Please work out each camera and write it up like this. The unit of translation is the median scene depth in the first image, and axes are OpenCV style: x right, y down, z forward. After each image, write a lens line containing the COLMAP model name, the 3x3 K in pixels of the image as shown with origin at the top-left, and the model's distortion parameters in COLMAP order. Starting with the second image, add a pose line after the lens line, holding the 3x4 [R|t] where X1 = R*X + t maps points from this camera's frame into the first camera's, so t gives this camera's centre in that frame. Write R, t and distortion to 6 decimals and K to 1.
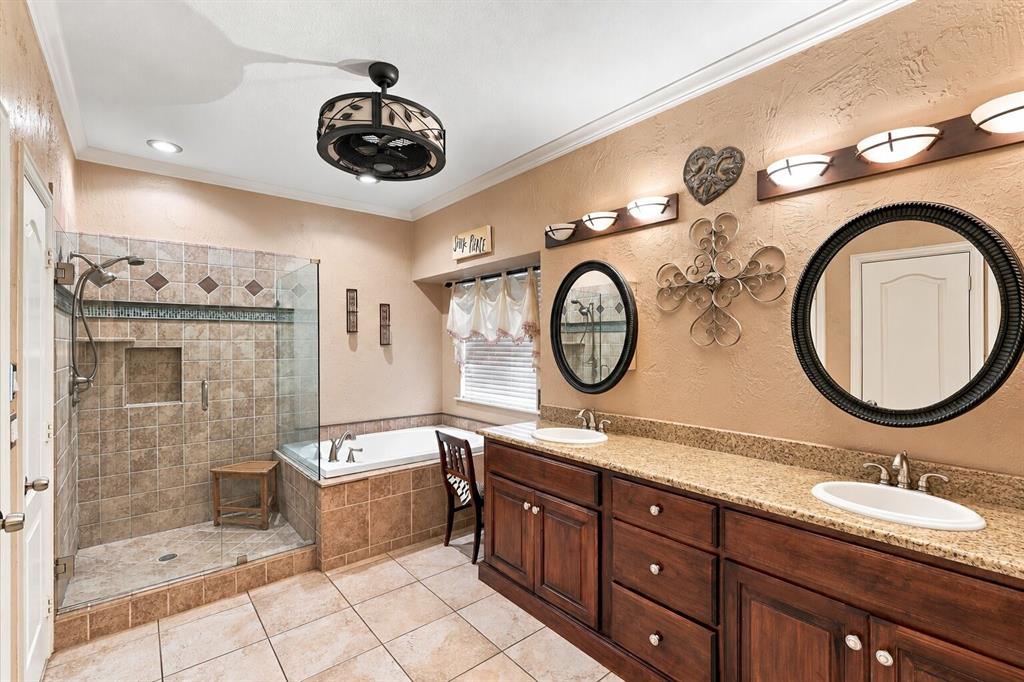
lens RADIAL K [[445.6, 0, 510.8], [0, 445.6, 343.8], [0, 0, 1]] dist [0.000691, -0.000003]
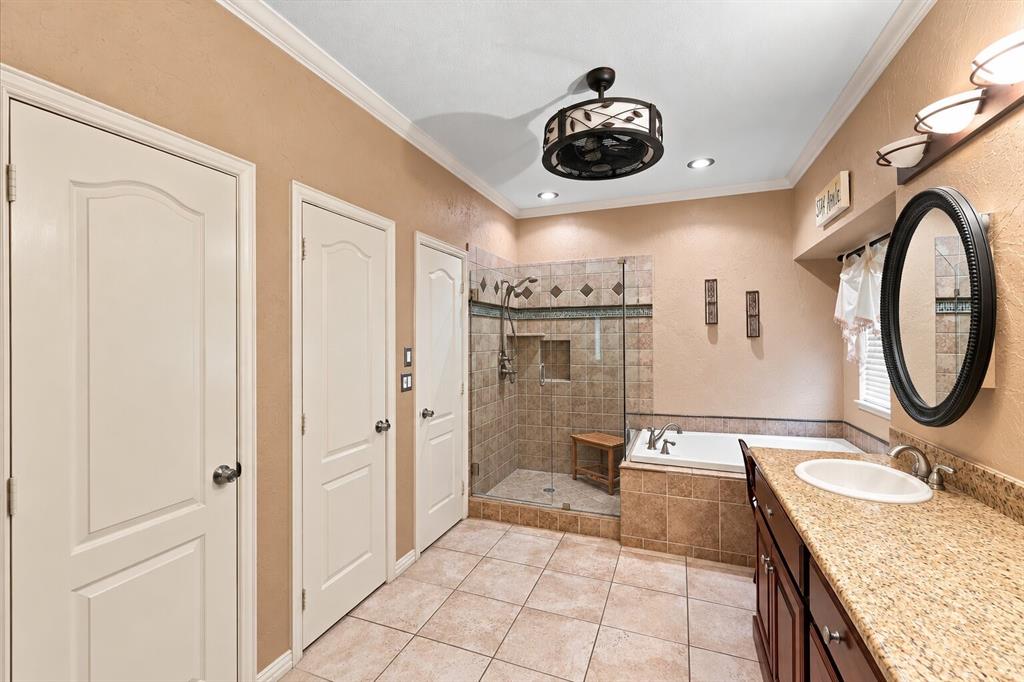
lens RADIAL K [[437.7, 0, 508.7], [0, 437.7, 334.2], [0, 0, 1]] dist [-0.012248, -0.000081]
pose [[0.477961, -0.004417, -0.878370, 0.370512], [0.001570, 0.999990, -0.004174, -0.001737], [0.878380, 0.000616, 0.477963, 0.234594]]
